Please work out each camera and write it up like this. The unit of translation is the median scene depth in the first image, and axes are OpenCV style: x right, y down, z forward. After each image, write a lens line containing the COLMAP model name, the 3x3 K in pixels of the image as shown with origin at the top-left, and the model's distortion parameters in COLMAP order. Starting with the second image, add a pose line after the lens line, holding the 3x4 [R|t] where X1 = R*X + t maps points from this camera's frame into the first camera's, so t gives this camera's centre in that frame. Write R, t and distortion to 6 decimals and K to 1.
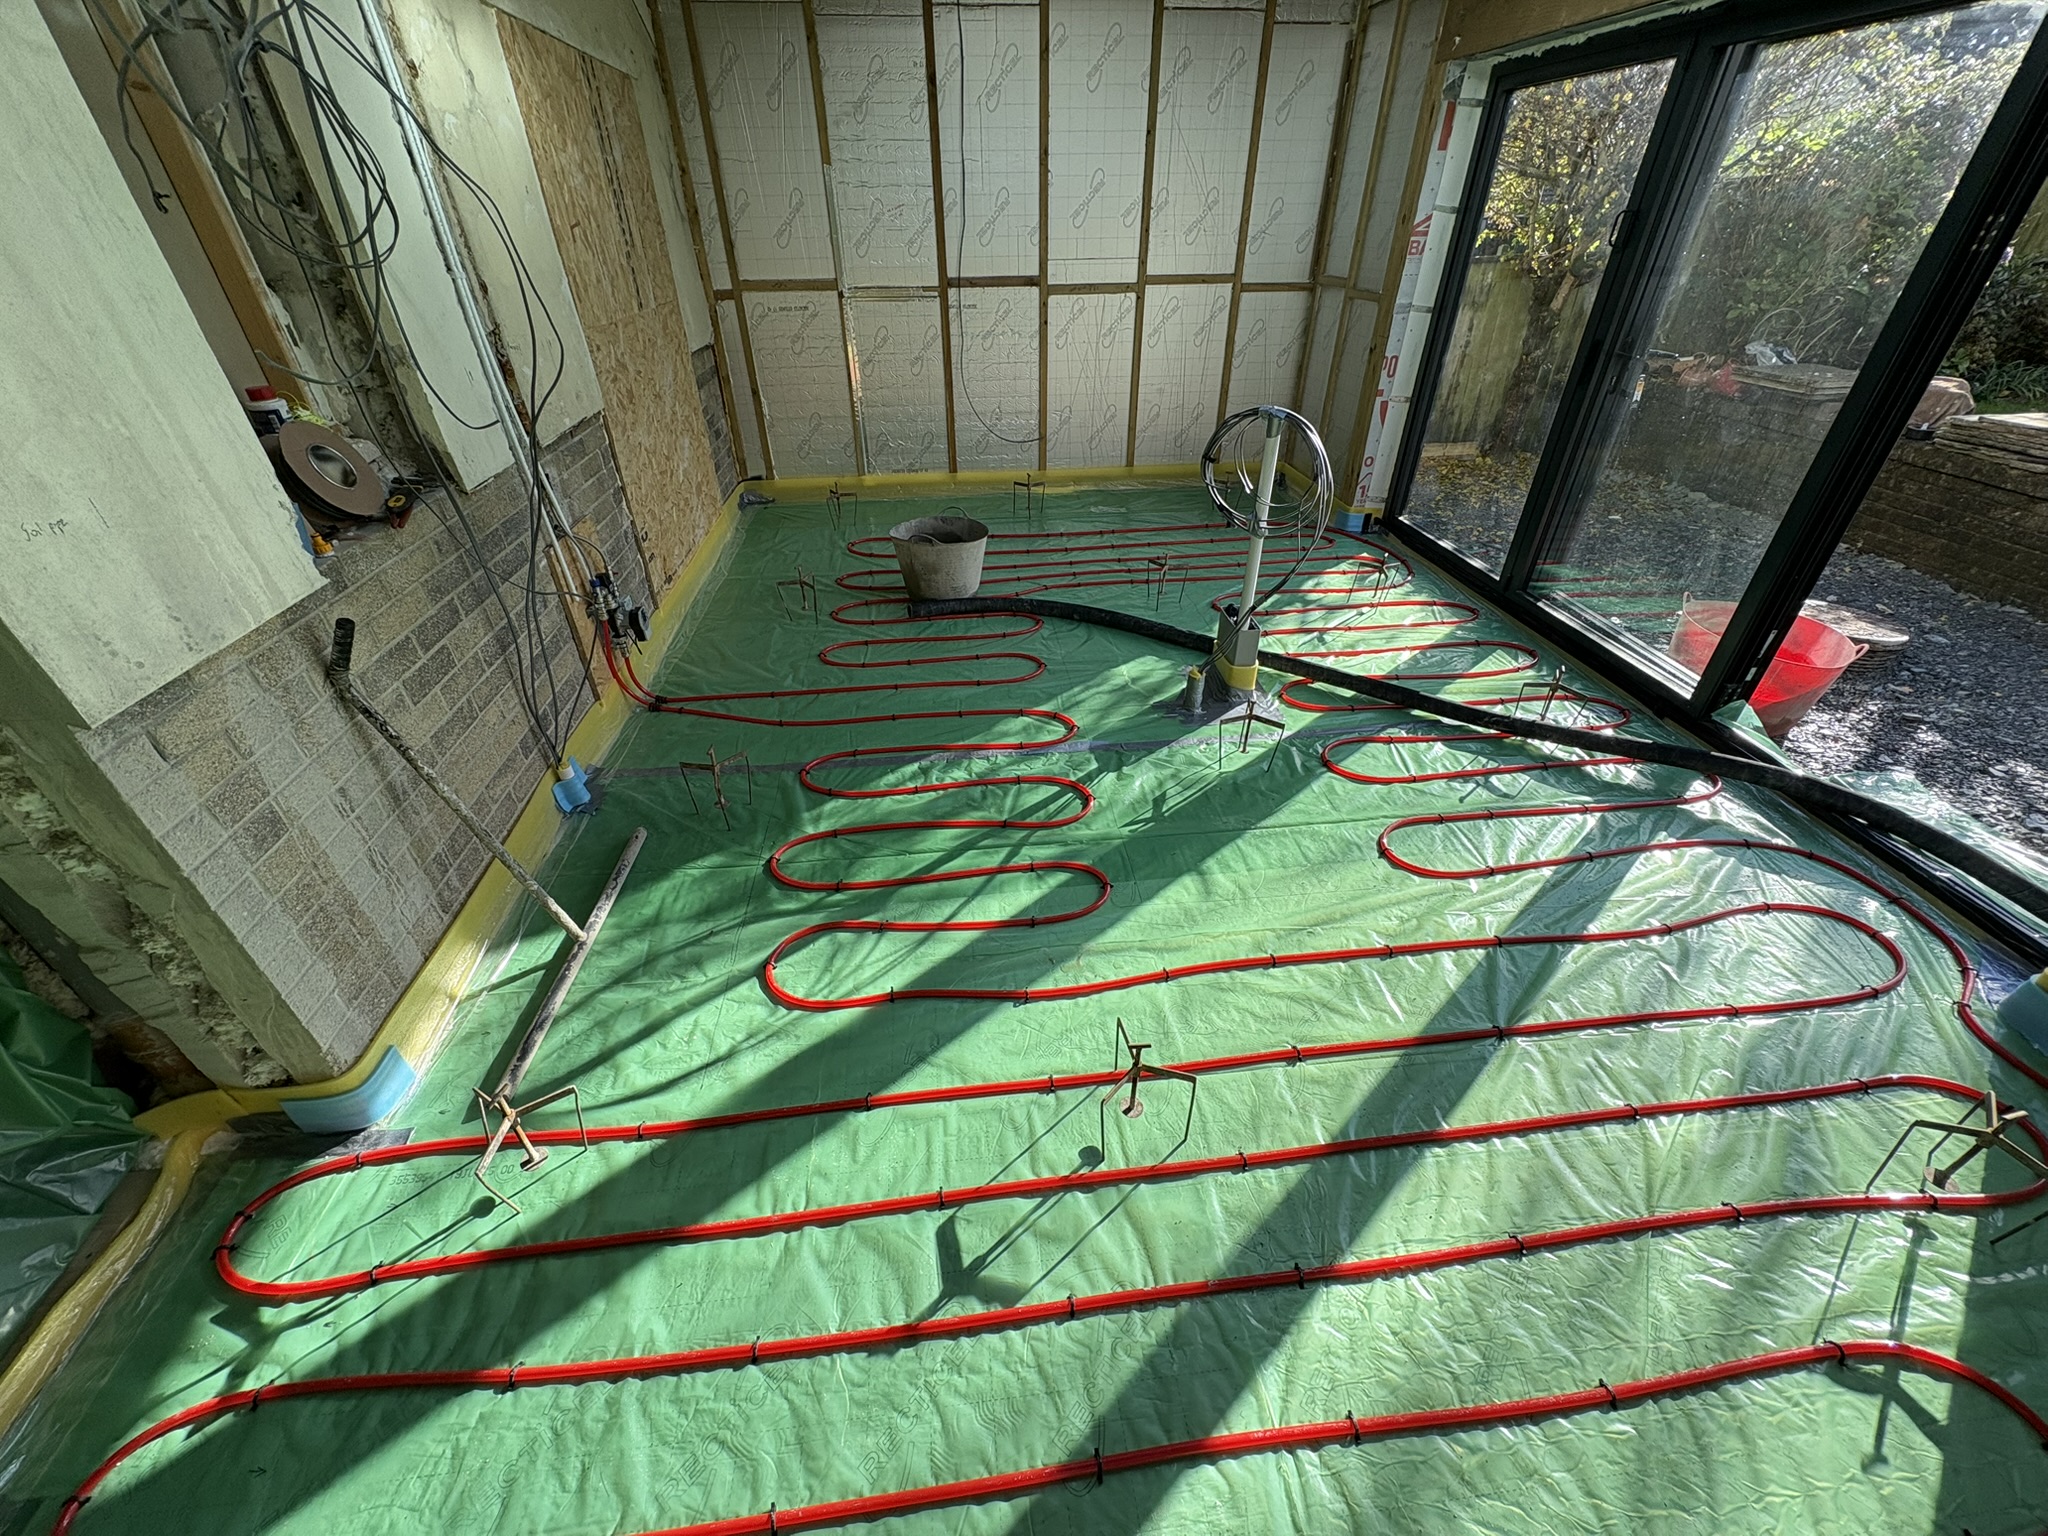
lens RADIAL K [[808.6, 0, 1021.8], [0, 808.6, 767.5], [0, 0, 1]] dist [0.001337, -0.000827]
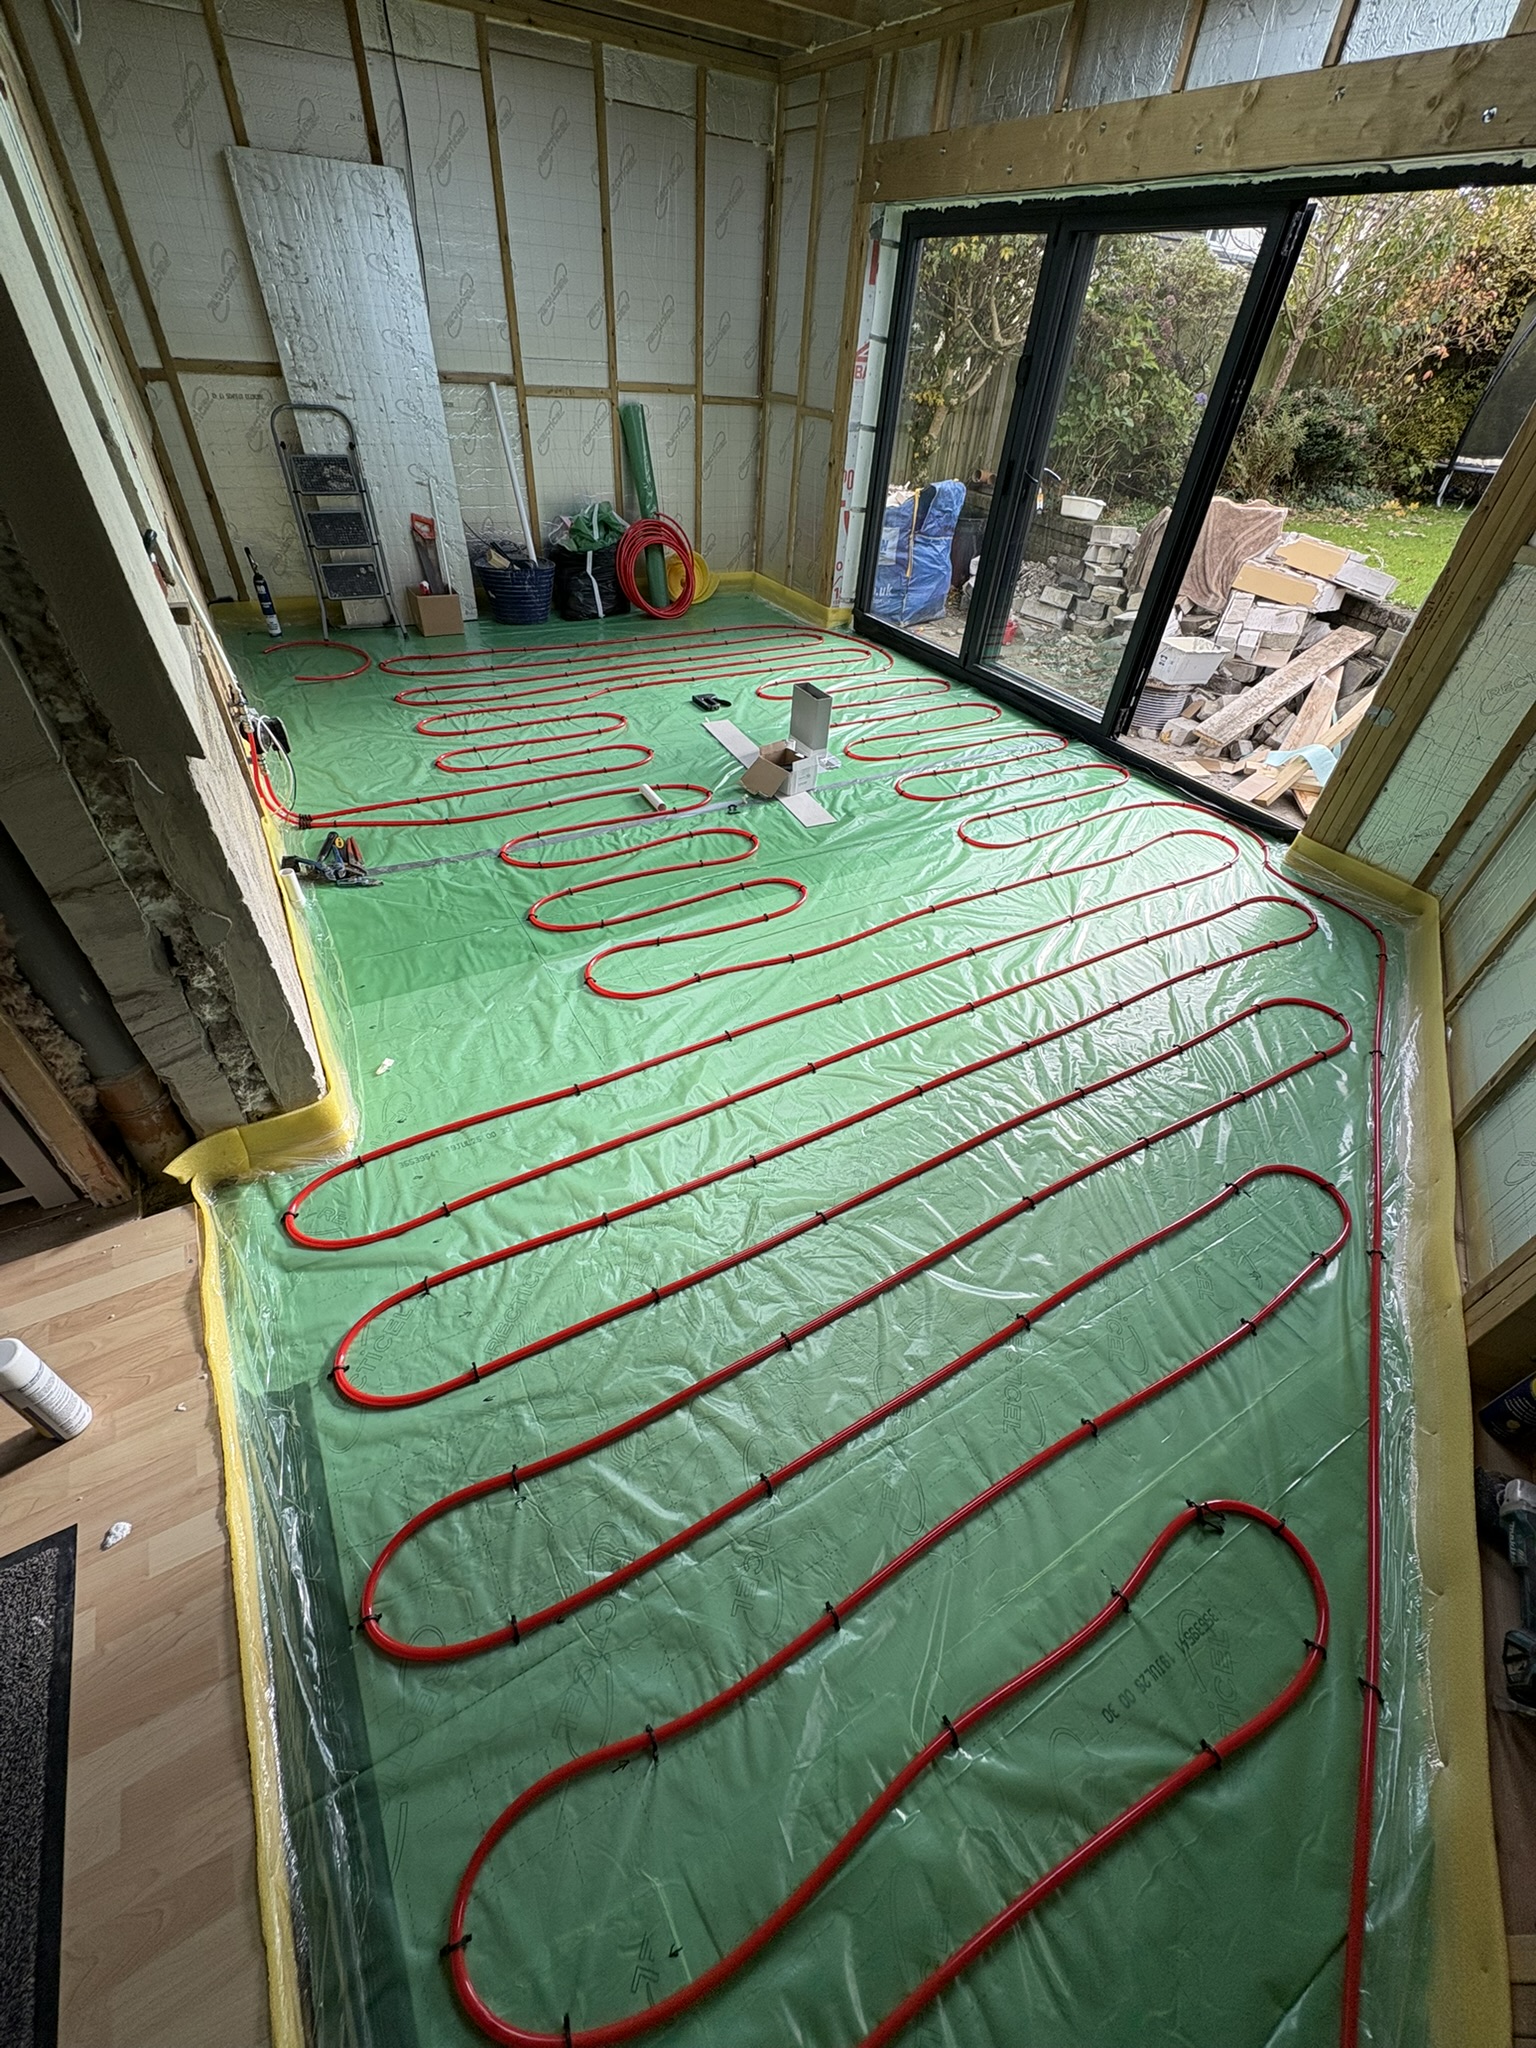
lens RADIAL K [[808.6, 0, 761.9], [0, 808.6, 1024.6], [0, 0, 1]] dist [0.001337, -0.000827]
pose [[0.909979, -0.215597, 0.354197, -0.257485], [0.170306, 0.973154, 0.154814, 0.080136], [-0.378066, -0.080556, 0.922267, -0.116733]]
